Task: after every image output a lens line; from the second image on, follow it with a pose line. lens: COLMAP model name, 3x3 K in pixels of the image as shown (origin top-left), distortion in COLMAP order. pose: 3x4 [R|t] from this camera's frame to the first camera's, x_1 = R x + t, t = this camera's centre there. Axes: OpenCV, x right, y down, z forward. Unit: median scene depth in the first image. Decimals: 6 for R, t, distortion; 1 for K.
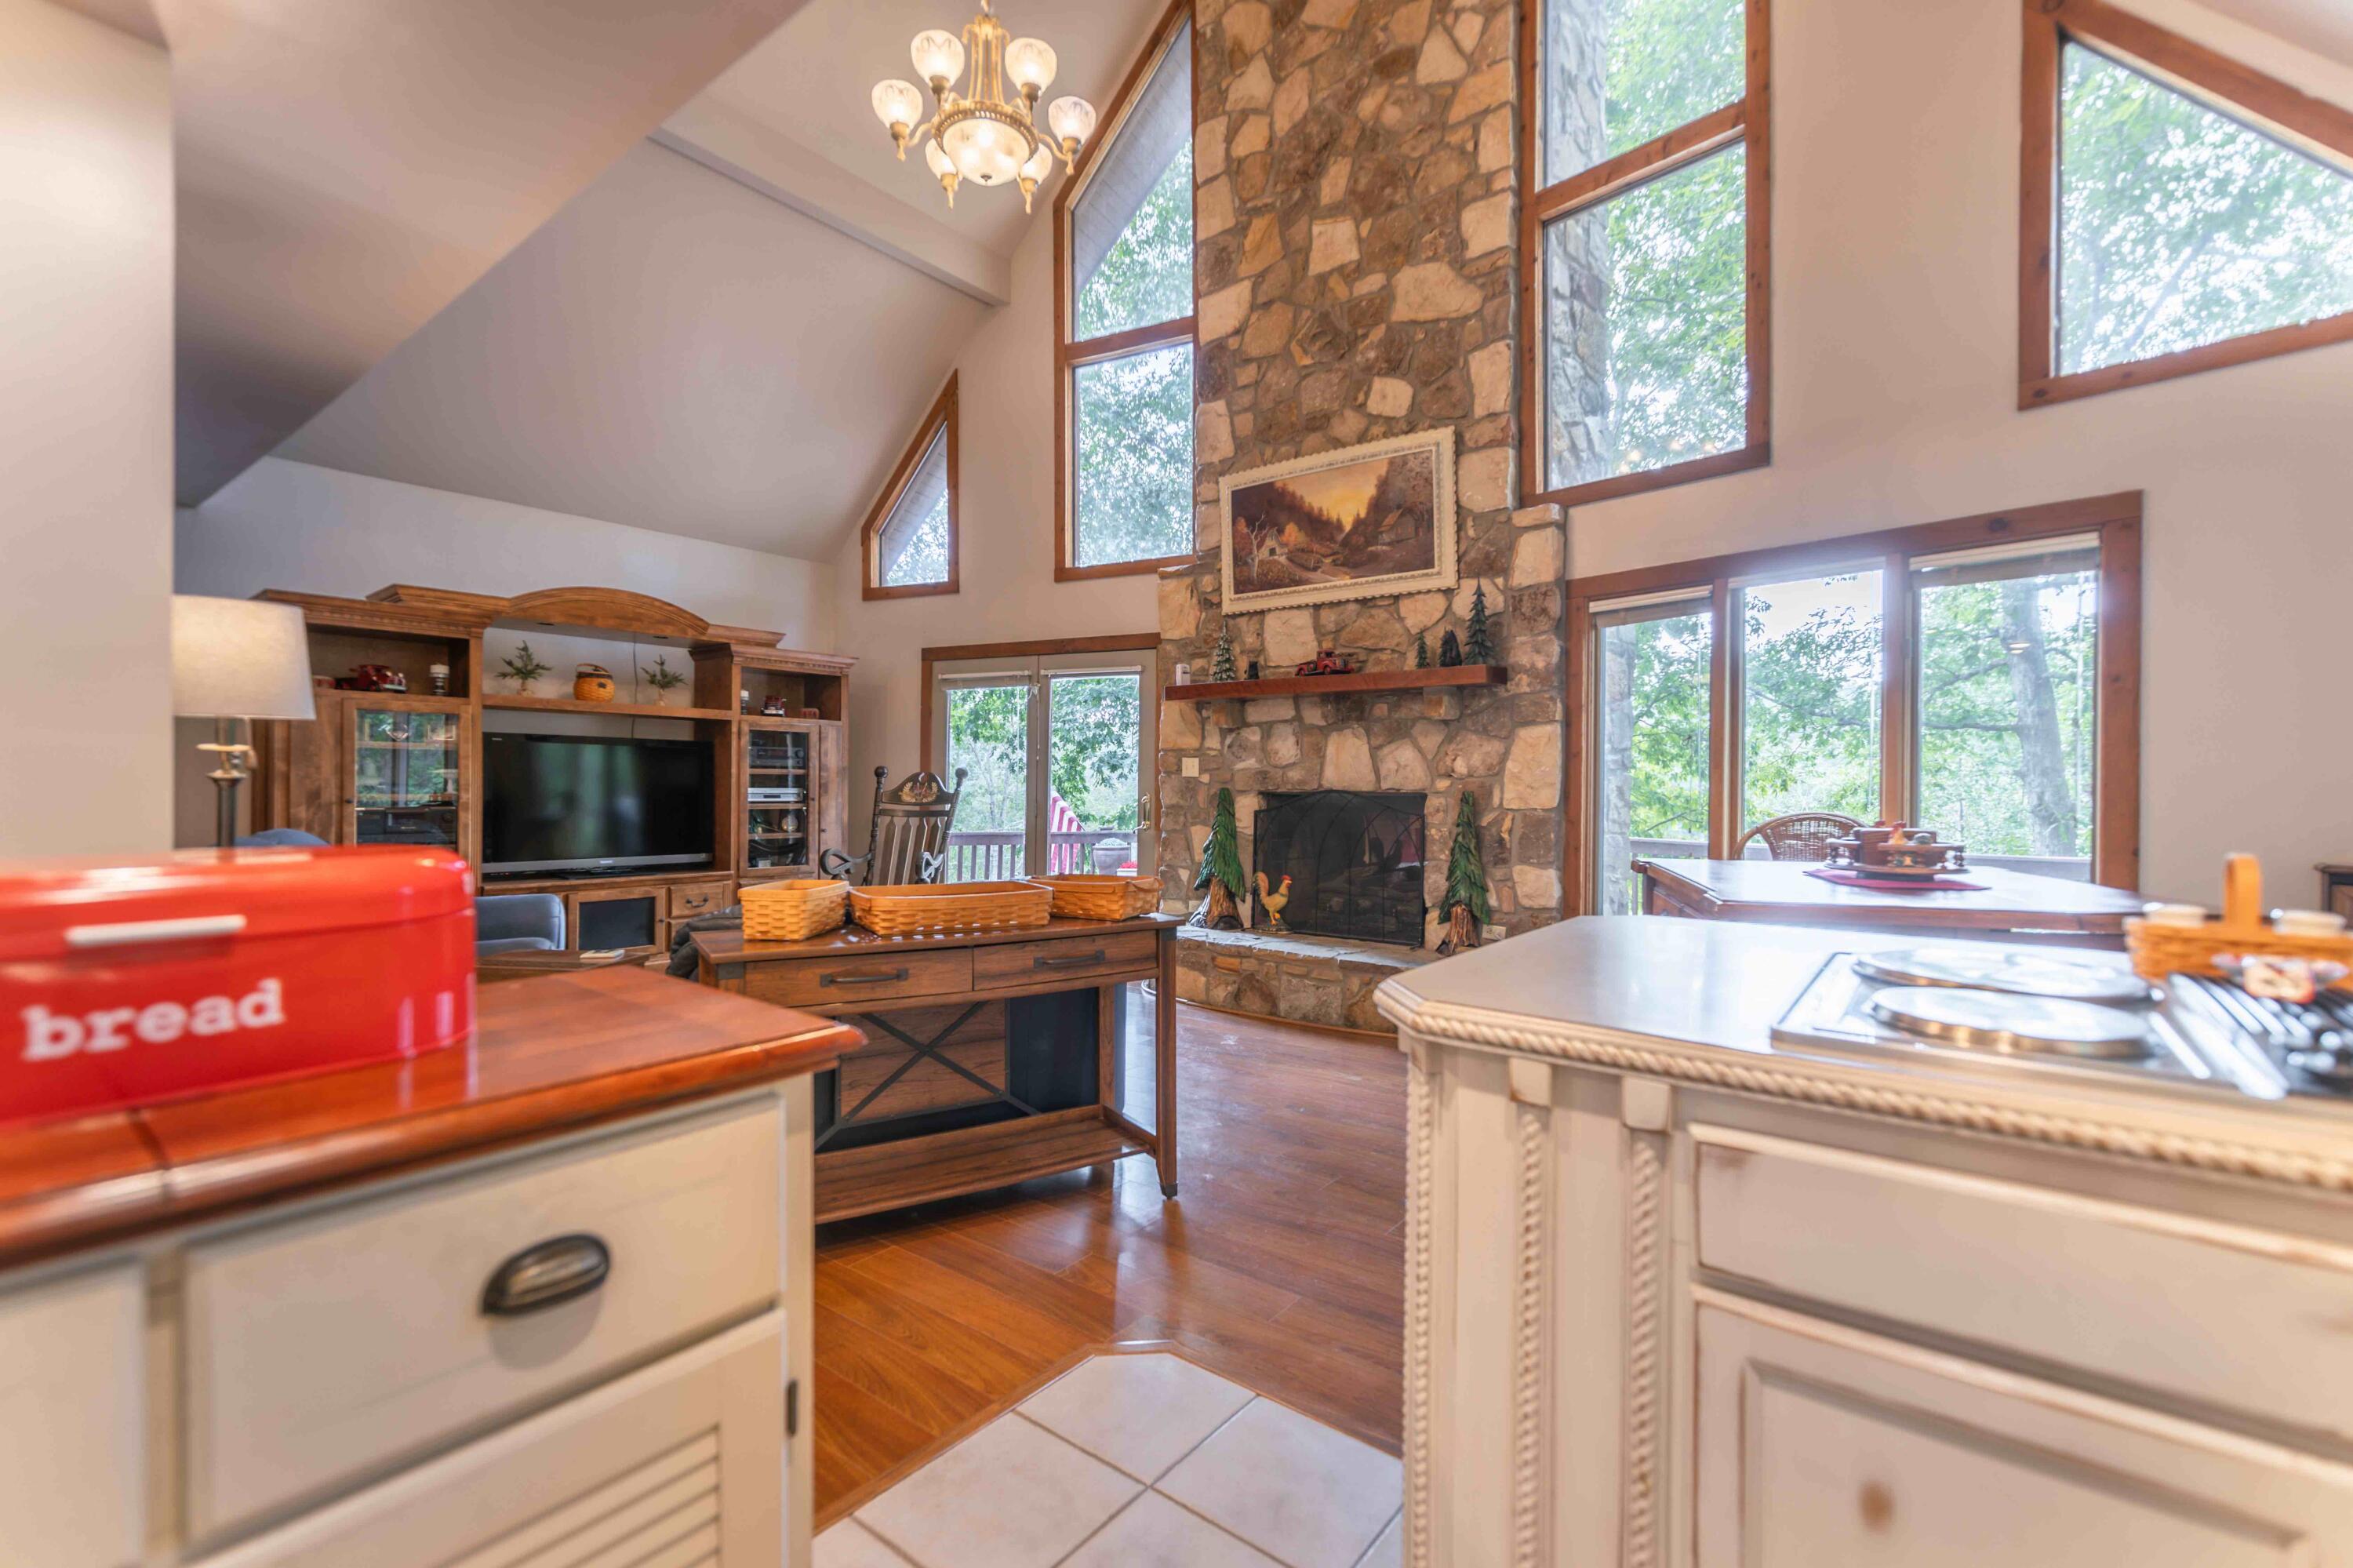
lens RADIAL K [[1009.7, 0, 1175.8], [0, 1009.7, 785.4], [0, 0, 1]] dist [0.003620, -0.001236]
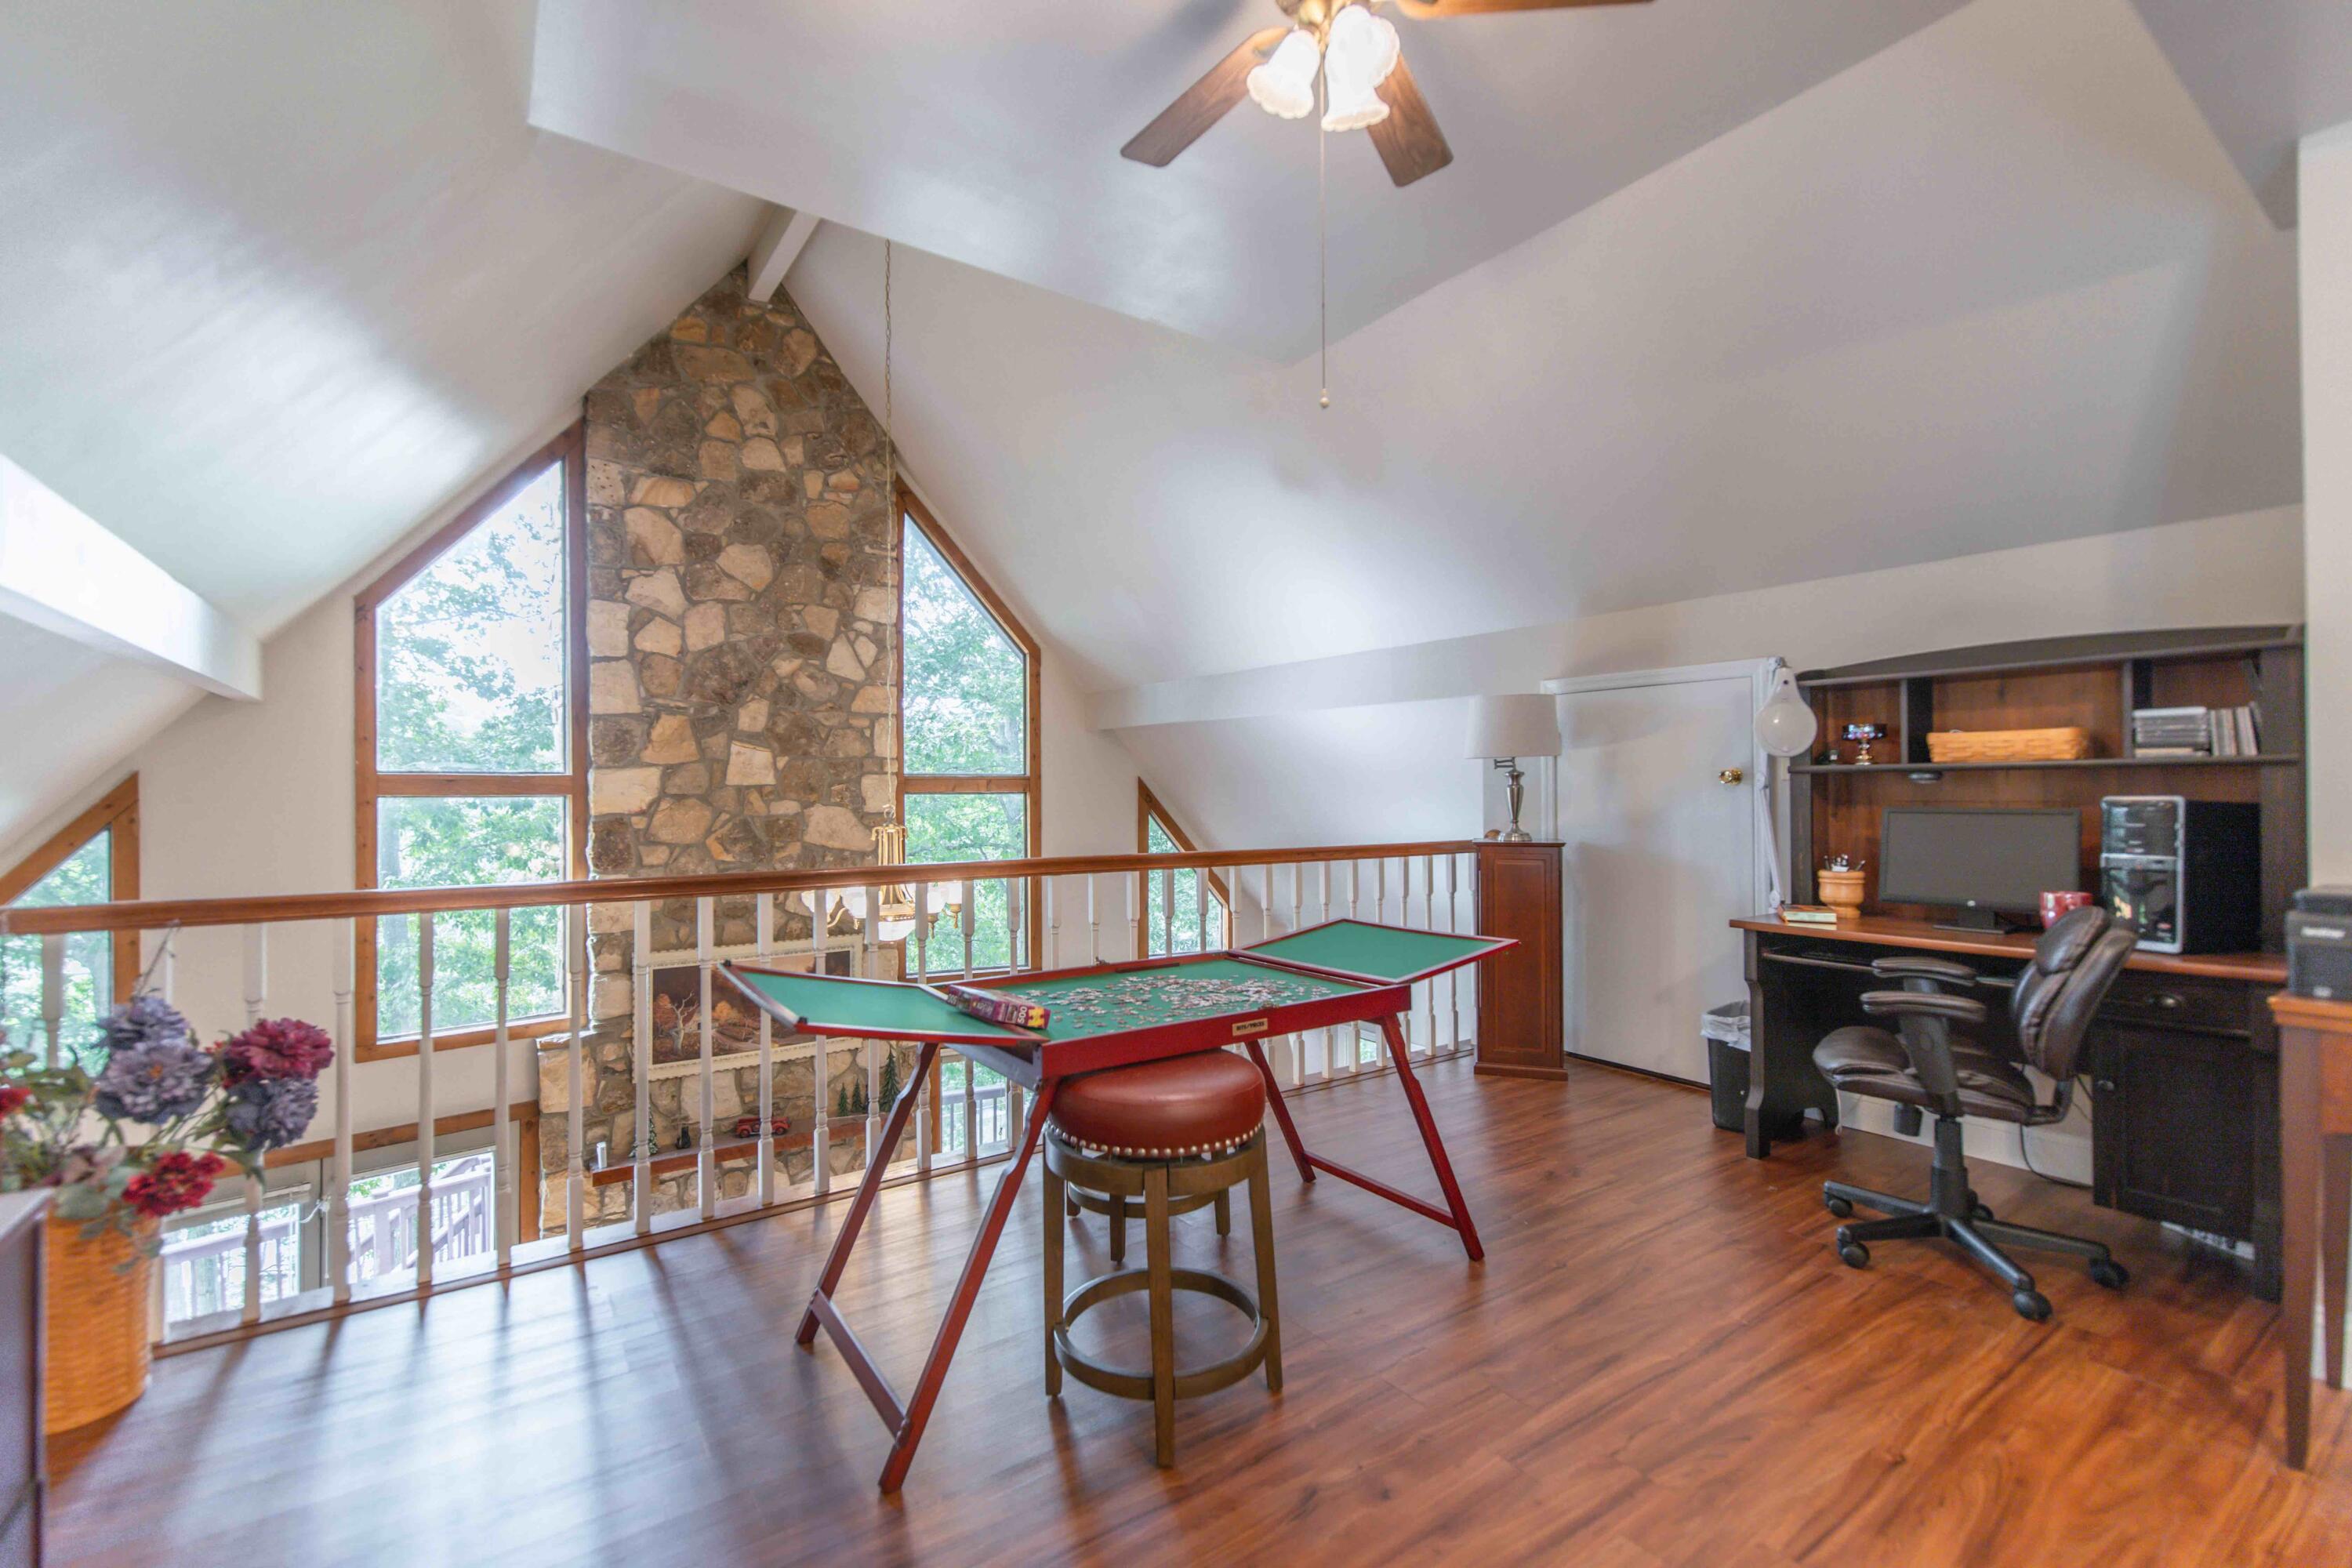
lens RADIAL K [[1009.3, 0, 1176.9], [0, 1009.3, 782.4], [0, 0, 1]] dist [0.003620, -0.001236]
pose [[0.287529, 0.002884, 0.957768, -0.841048], [0.008474, 0.999949, -0.005555, -0.496543], [-0.957734, 0.009713, 0.287490, 0.163369]]
